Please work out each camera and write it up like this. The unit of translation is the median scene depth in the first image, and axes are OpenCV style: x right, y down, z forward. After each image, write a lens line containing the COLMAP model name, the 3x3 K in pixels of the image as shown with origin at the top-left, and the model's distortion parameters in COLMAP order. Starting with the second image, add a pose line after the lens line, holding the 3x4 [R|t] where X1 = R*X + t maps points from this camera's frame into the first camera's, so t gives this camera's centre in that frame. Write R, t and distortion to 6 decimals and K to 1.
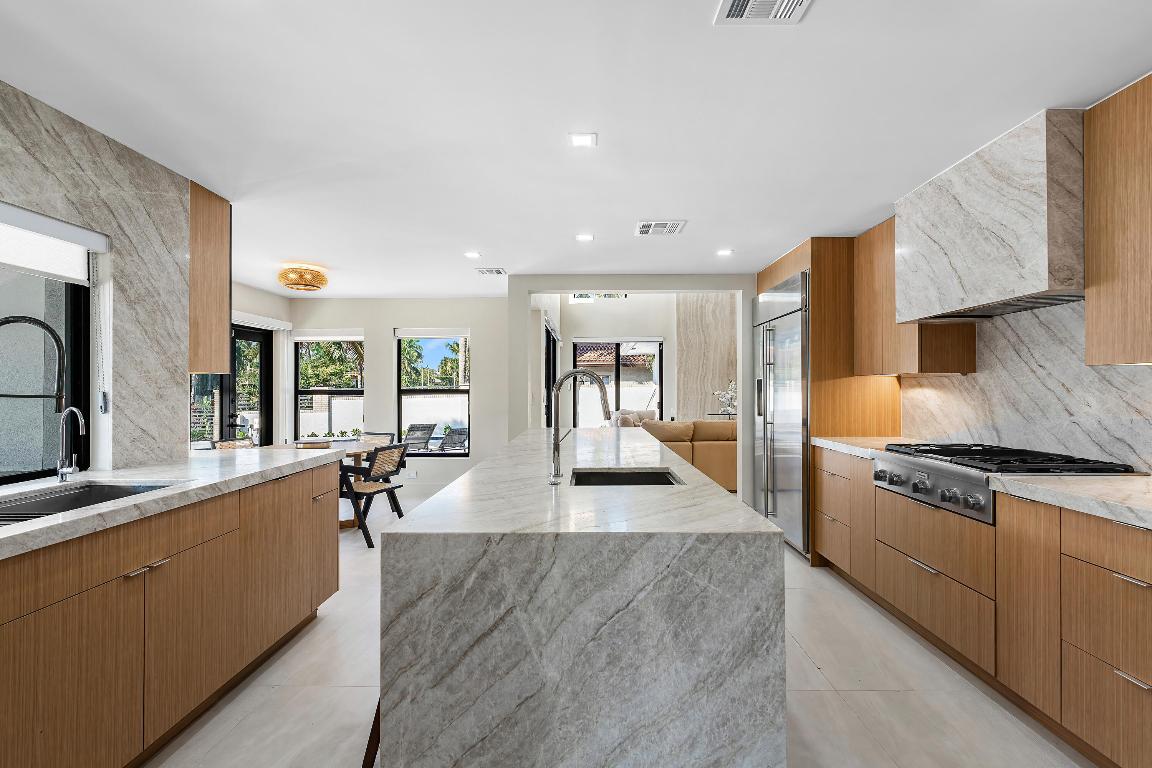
lens RADIAL K [[554.6, 0, 573.4], [0, 554.6, 386.0], [0, 0, 1]] dist [0.002287, -0.000305]
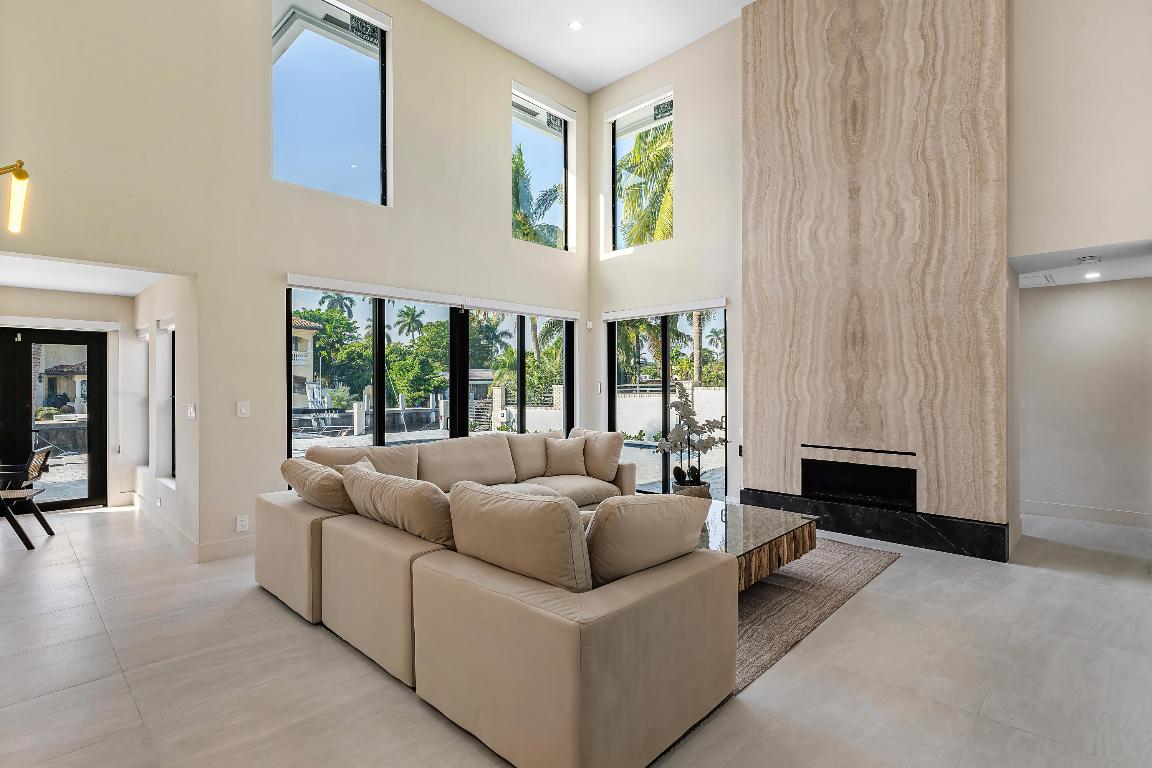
lens RADIAL K [[553.3, 0, 576.0], [0, 553.3, 384.0], [0, 0, 1]] dist [-0.000027, 0.000076]
pose [[0.741583, 0.000016, -0.670861, 2.002866], [0.004235, 0.999980, 0.004705, -0.030449], [0.670848, -0.006330, 0.741568, 2.371029]]
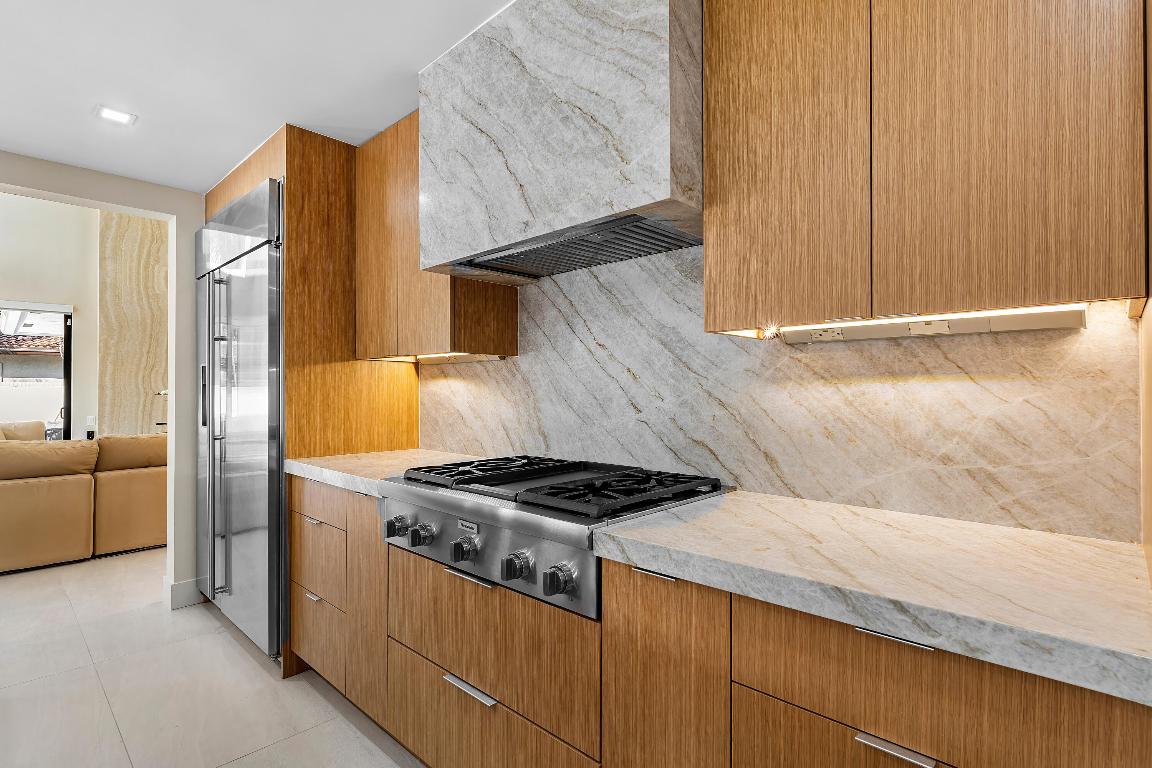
lens RADIAL K [[570.0, 0, 588.0], [0, 570.0, 387.3], [0, 0, 1]] dist [-0.000038, 0.000274]
pose [[0.661267, 0.005599, 0.750129, 0.299754], [-0.004696, 0.999983, -0.003324, 0.024413], [-0.750136, -0.001325, 0.661283, 0.573088]]
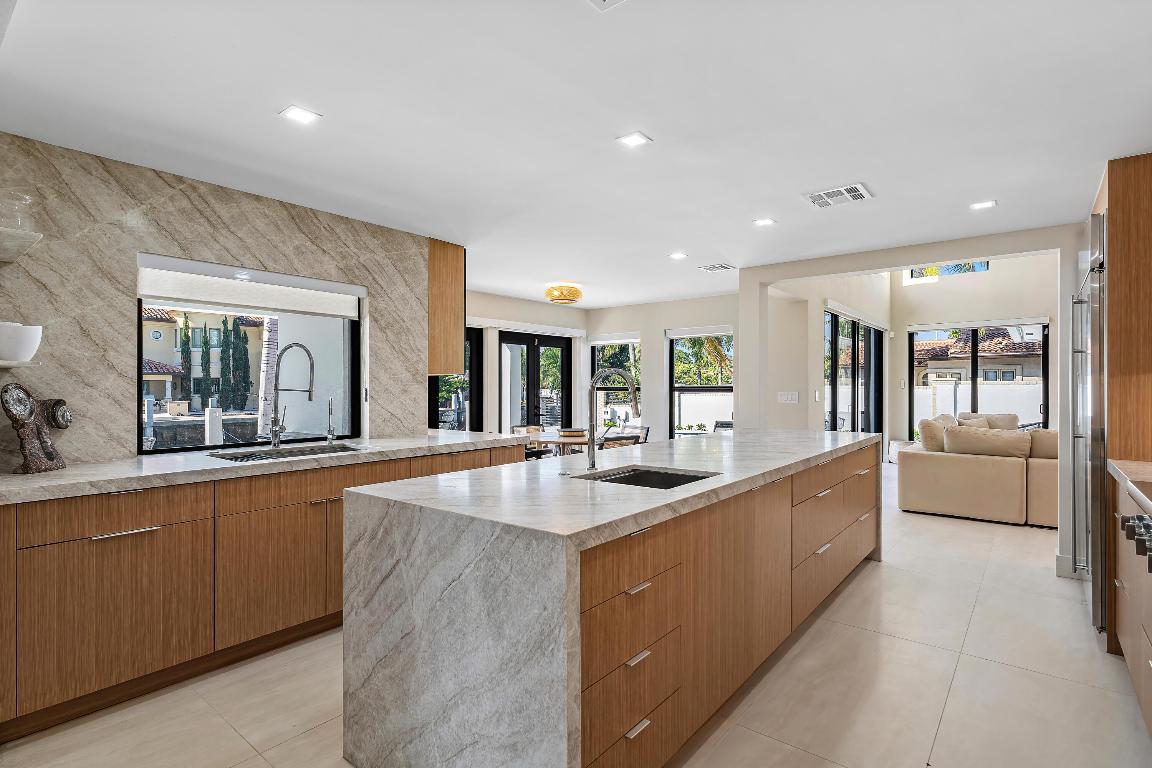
lens RADIAL K [[553.3, 0, 576.0], [0, 553.3, 384.0], [0, 0, 1]] dist [-0.000027, 0.000076]
pose [[0.794263, -0.000505, -0.607574, 0.525527], [0.001693, 0.999998, 0.001383, -0.001433], [0.607572, -0.002128, 0.794262, 0.131093]]
